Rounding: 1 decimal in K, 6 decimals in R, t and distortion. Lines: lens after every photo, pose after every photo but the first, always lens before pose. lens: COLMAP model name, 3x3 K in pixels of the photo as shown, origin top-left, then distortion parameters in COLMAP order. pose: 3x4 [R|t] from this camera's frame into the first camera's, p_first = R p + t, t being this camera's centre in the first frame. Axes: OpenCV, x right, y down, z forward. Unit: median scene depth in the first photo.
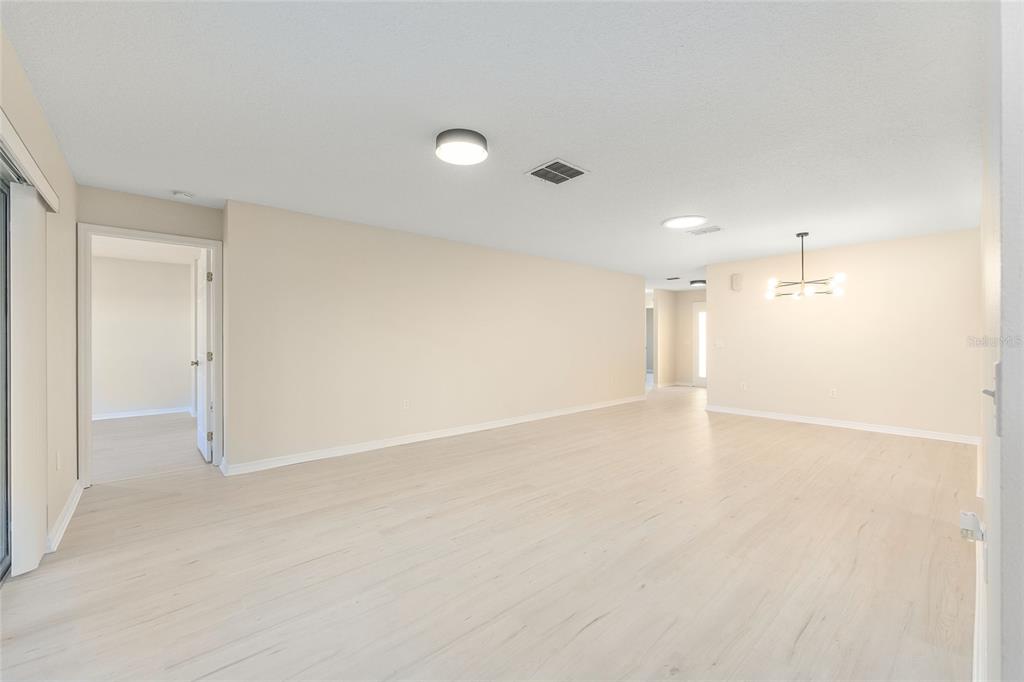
lens RADIAL K [[414.7, 0, 512.5], [0, 414.7, 337.9], [0, 0, 1]] dist [-0.001878, 0.000036]
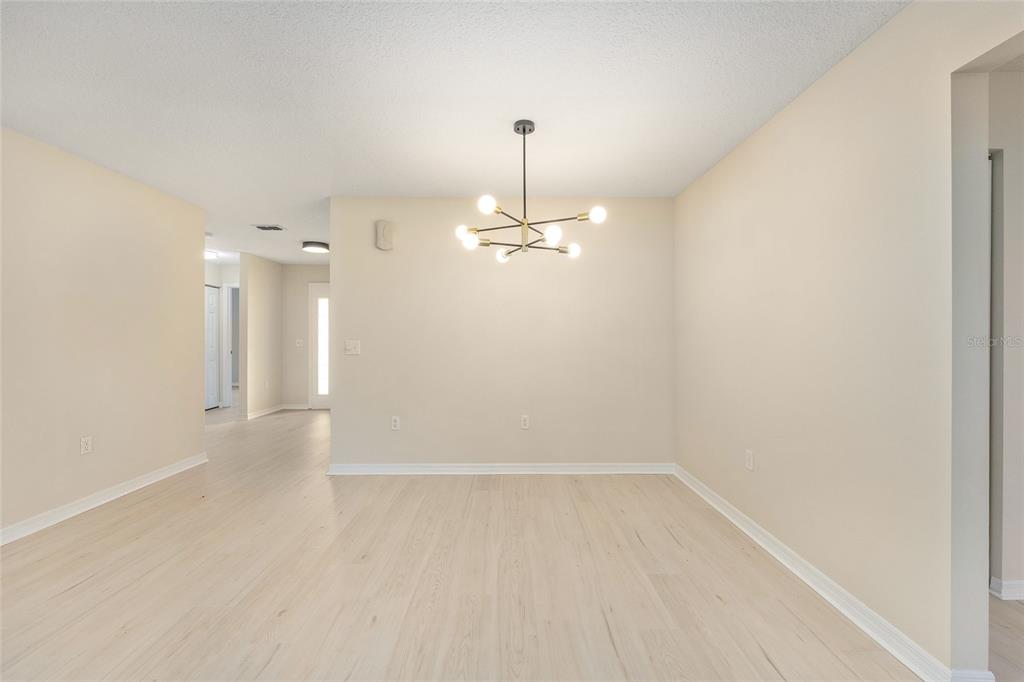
lens RADIAL K [[412.7, 0, 512.9], [0, 412.7, 333.7], [0, 0, 1]] dist [-0.001139, 0.000094]
pose [[0.654402, 0.011510, 0.756059, 0.182086], [-0.000710, 0.999893, -0.014608, 0.002825], [-0.756146, 0.009022, 0.654340, 0.390626]]
